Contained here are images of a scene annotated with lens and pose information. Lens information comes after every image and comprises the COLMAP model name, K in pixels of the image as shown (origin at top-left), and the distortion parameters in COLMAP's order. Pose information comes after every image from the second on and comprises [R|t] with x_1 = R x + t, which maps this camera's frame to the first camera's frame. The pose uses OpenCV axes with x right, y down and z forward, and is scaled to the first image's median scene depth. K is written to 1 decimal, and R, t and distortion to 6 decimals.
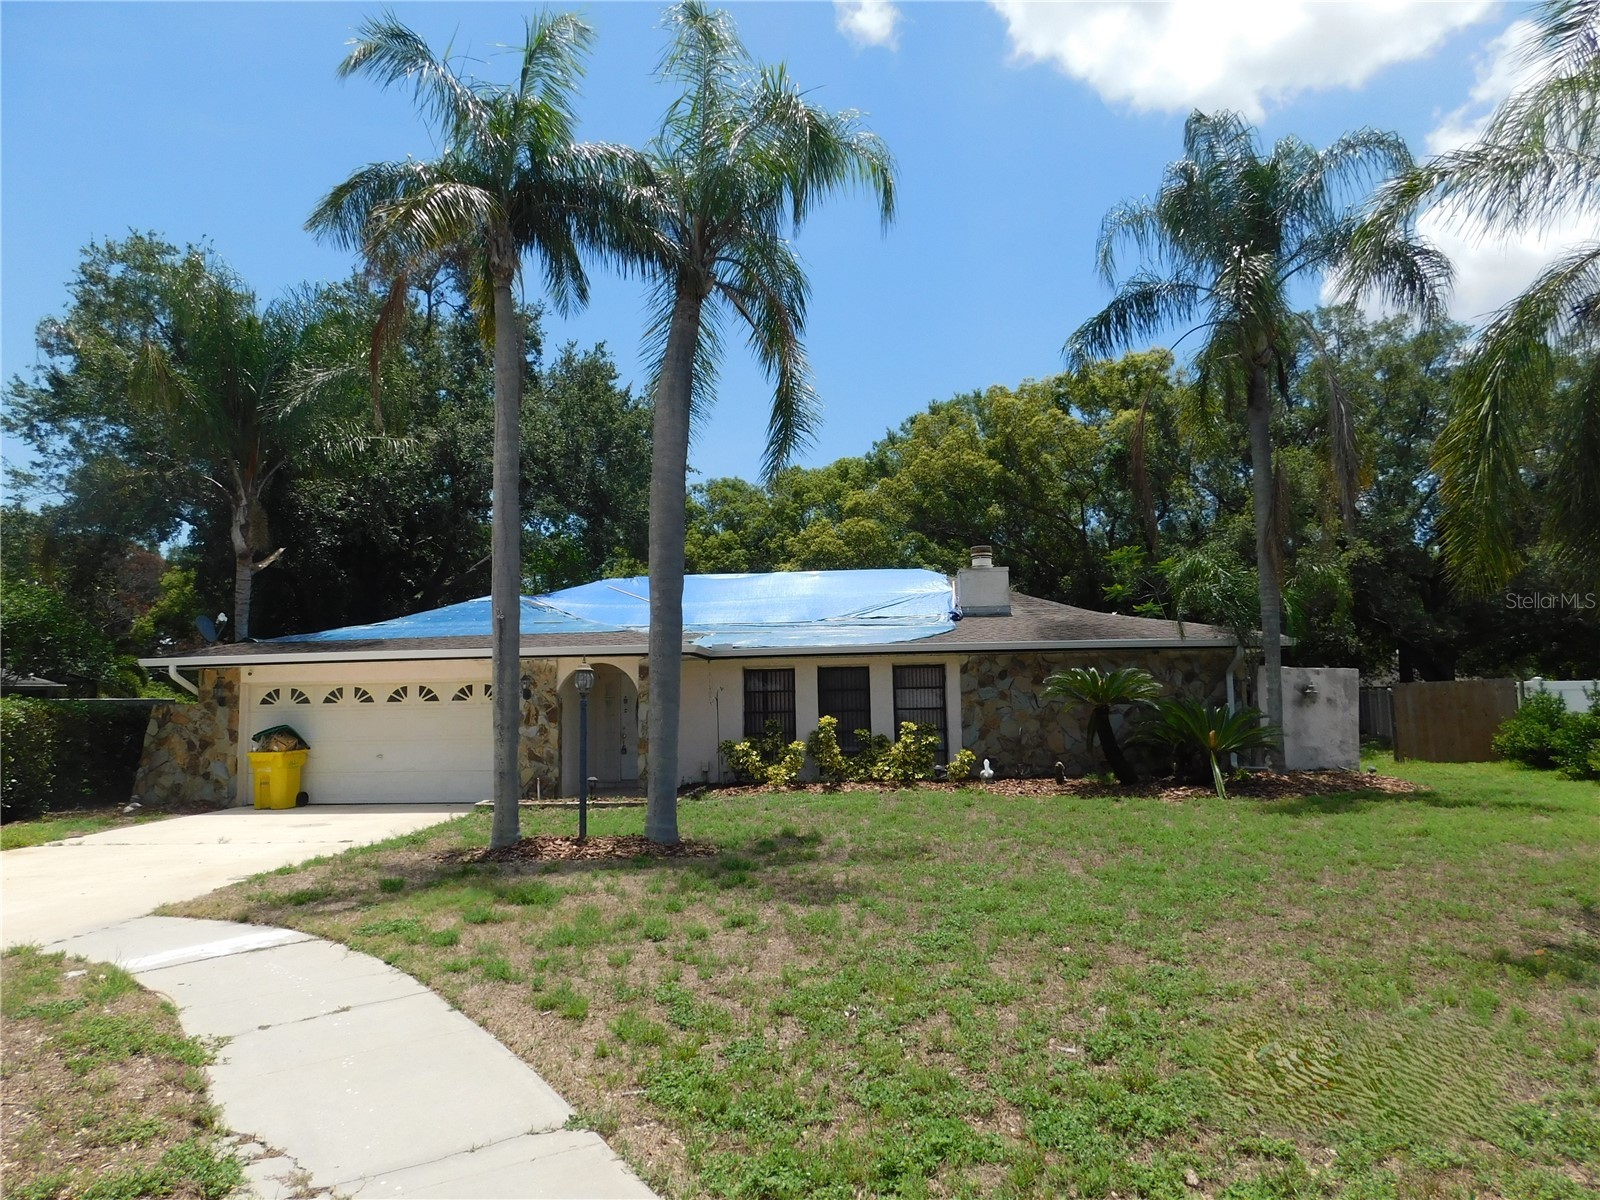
lens RADIAL K [[1059.6, 0, 800.0], [0, 1059.6, 600.0], [0, 0, 1]] dist [-0.049189, 0.049233]
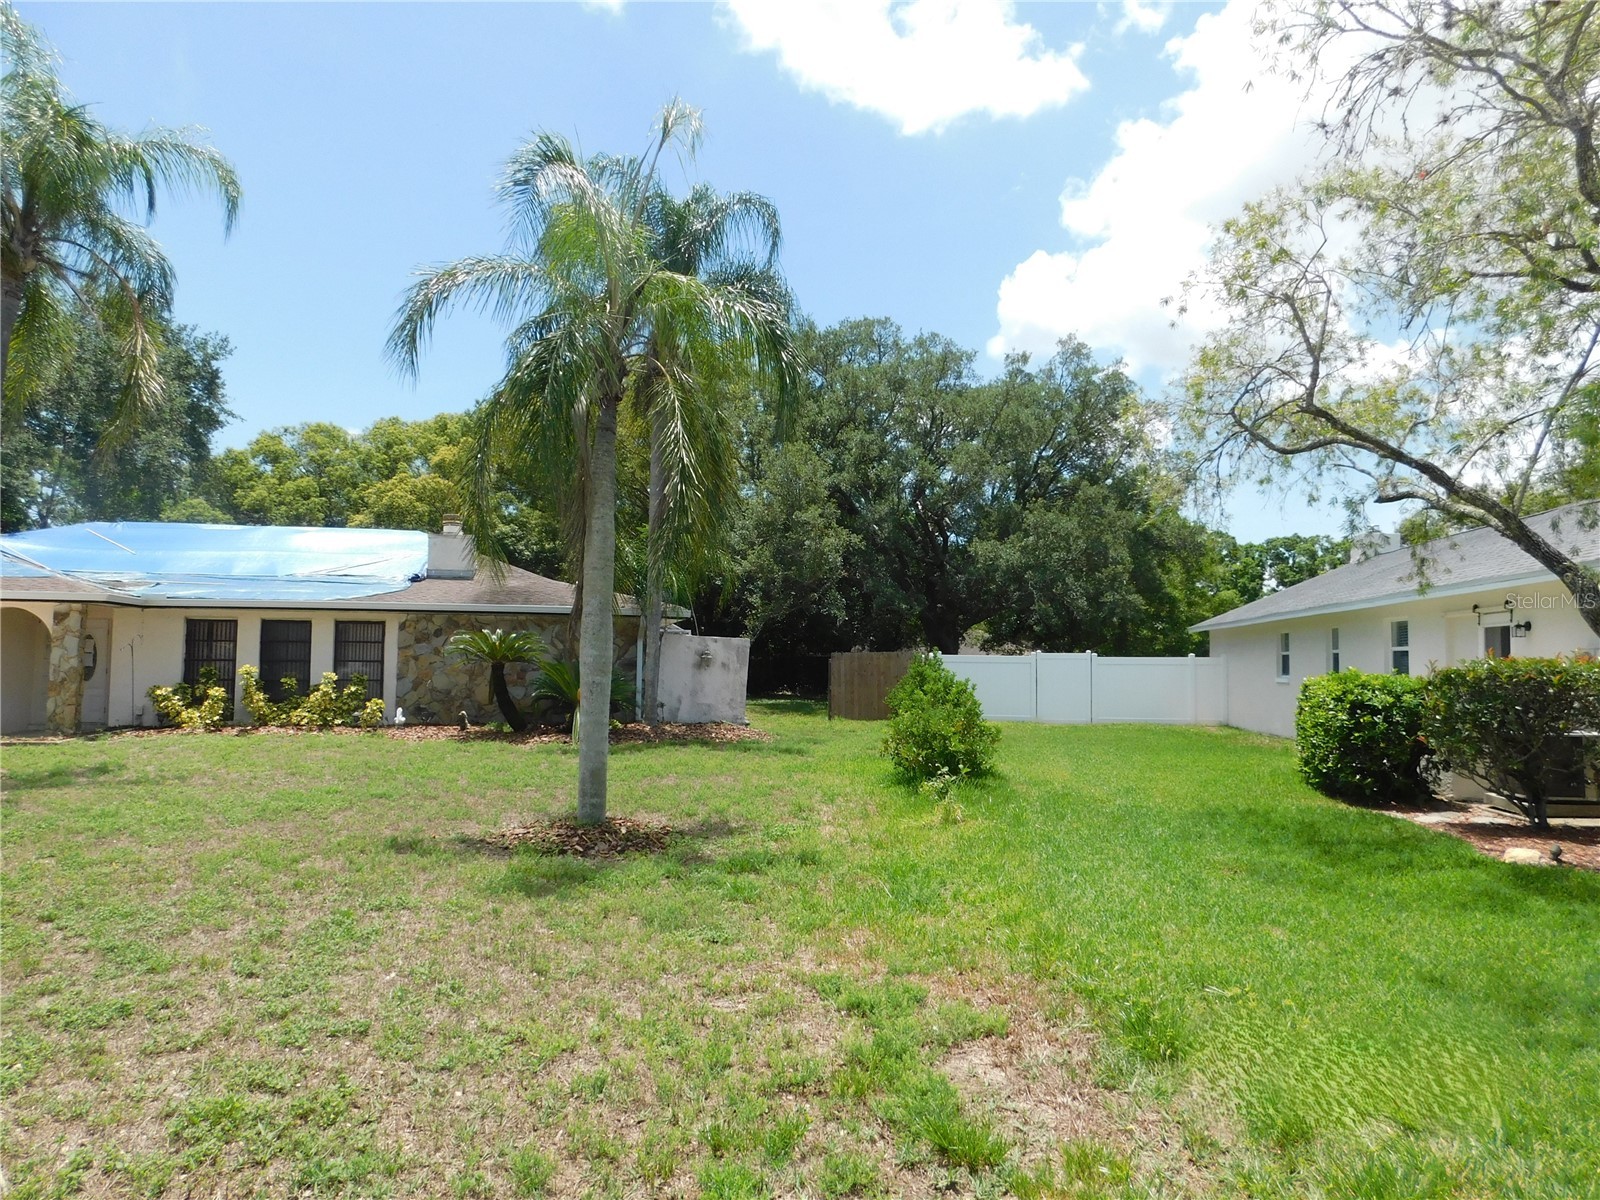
lens RADIAL K [[1059.6, 0, 800.0], [0, 1059.6, 600.0], [0, 0, 1]] dist [-0.049189, 0.049233]
pose [[0.960292, 0.043573, 0.275574, 0.250688], [-0.054888, 0.997931, 0.033478, -0.021706], [-0.273546, -0.047275, 0.960697, -0.166504]]
